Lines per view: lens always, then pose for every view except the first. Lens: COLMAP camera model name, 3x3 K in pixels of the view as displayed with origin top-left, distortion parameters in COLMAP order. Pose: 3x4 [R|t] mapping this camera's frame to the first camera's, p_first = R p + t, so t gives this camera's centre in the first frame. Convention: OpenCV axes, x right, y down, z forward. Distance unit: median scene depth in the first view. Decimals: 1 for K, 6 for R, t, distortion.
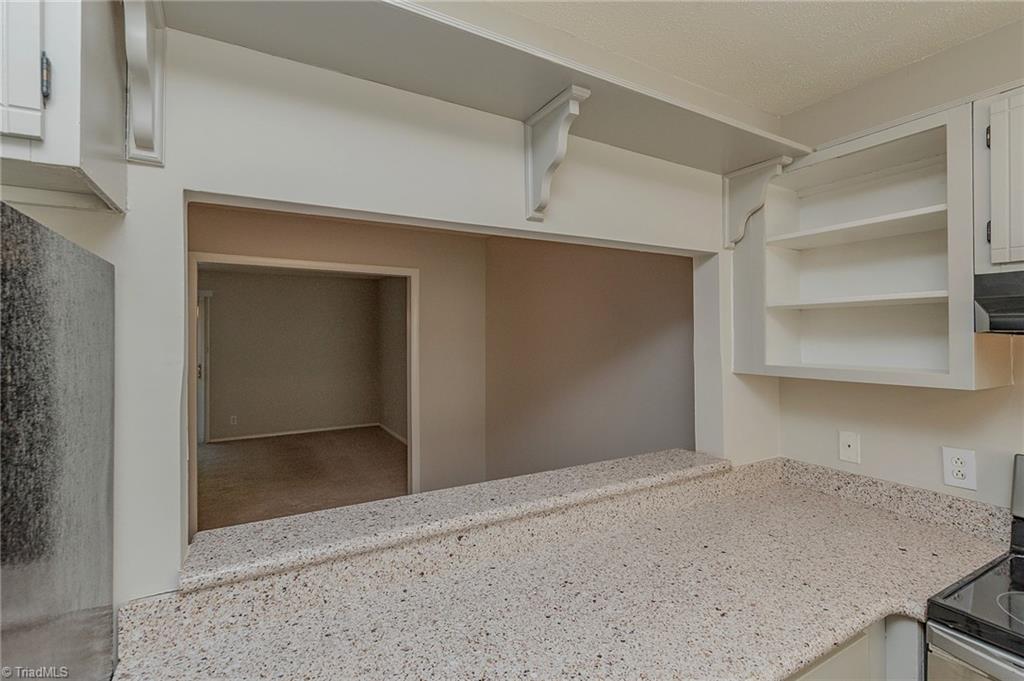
lens RADIAL K [[460.5, 0, 511.6], [0, 460.5, 328.2], [0, 0, 1]] dist [0.004760, -0.002255]
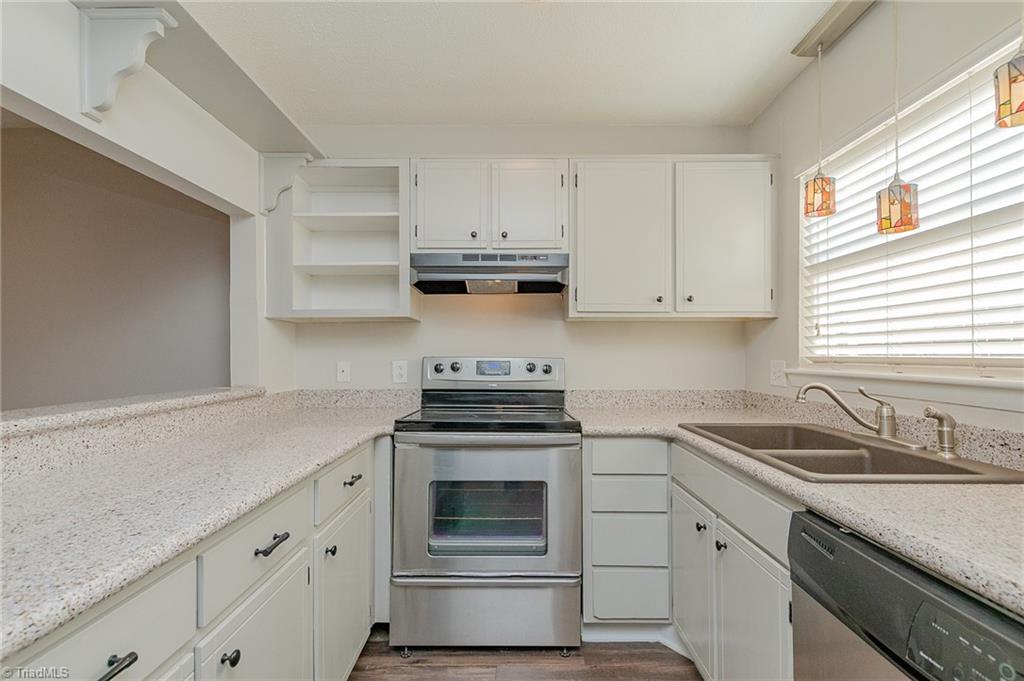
lens RADIAL K [[460.5, 0, 511.5], [0, 460.5, 345.3], [0, 0, 1]] dist [0.004760, -0.002255]
pose [[0.494878, 0.008171, 0.868924, -0.314382], [-0.006344, 0.999963, -0.005791, 0.214465], [-0.868939, -0.002646, 0.494912, -0.206432]]
